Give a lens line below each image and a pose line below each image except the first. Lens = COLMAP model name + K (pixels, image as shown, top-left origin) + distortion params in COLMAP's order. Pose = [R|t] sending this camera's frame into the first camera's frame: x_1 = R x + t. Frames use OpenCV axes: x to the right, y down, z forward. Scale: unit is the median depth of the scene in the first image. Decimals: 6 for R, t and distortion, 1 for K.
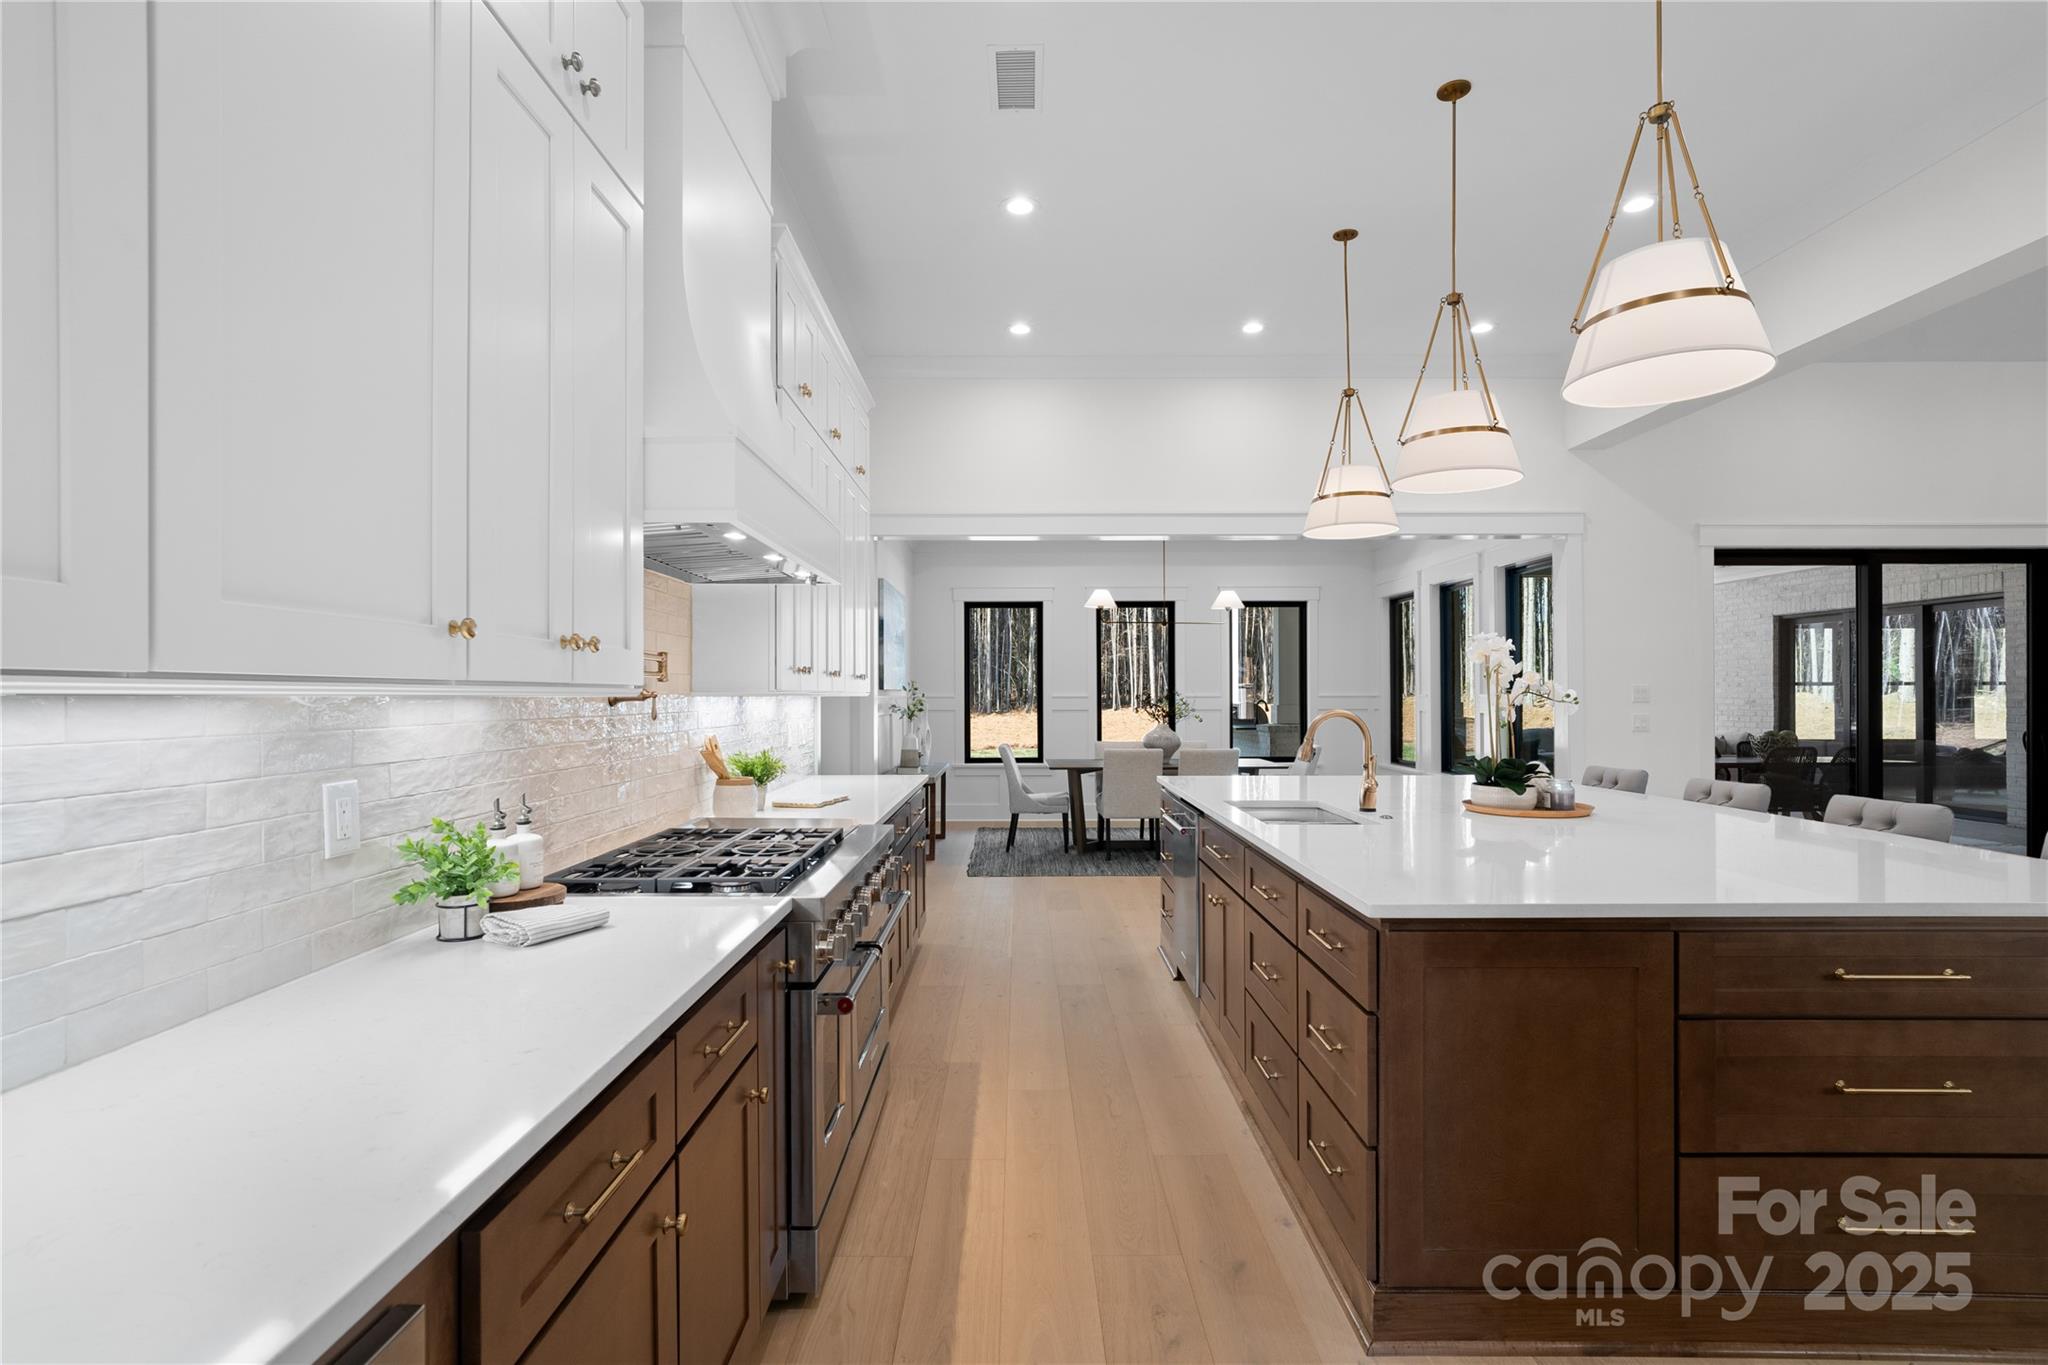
lens RADIAL K [[956.0, 0, 1026.6], [0, 956.0, 685.4], [0, 0, 1]] dist [-0.030608, 0.000811]
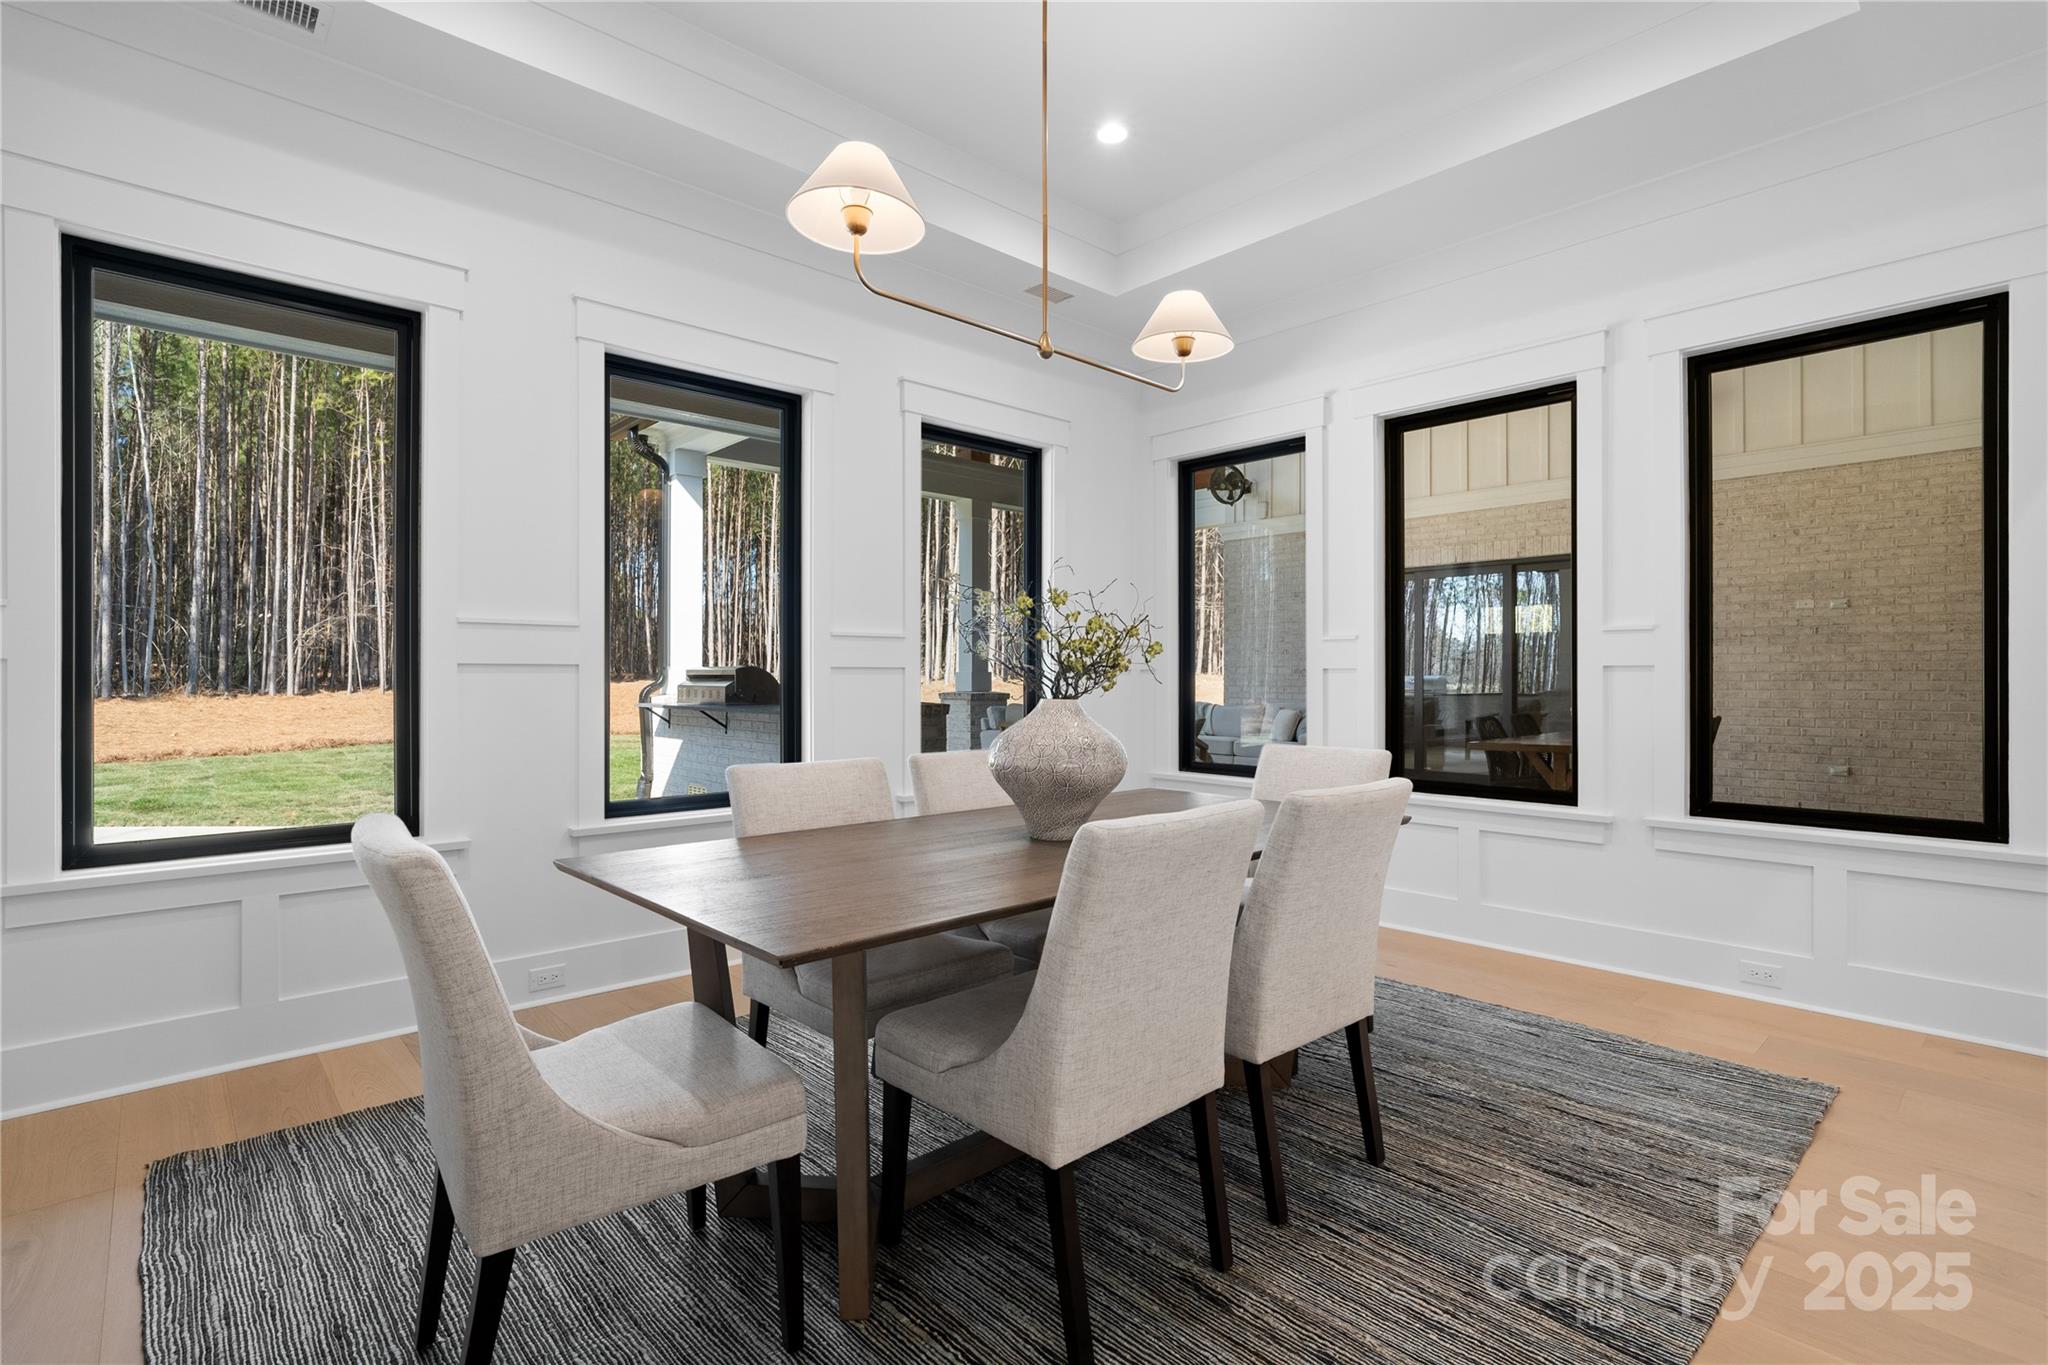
lens RADIAL K [[956.0, 0, 1017.2], [0, 956.0, 675.2], [0, 0, 1]] dist [-0.030608, 0.000811]
pose [[0.744308, 0.002173, 0.667833, -0.037305], [-0.008677, 0.999942, 0.006418, 0.019542], [-0.667780, -0.010572, 0.744284, 0.608663]]
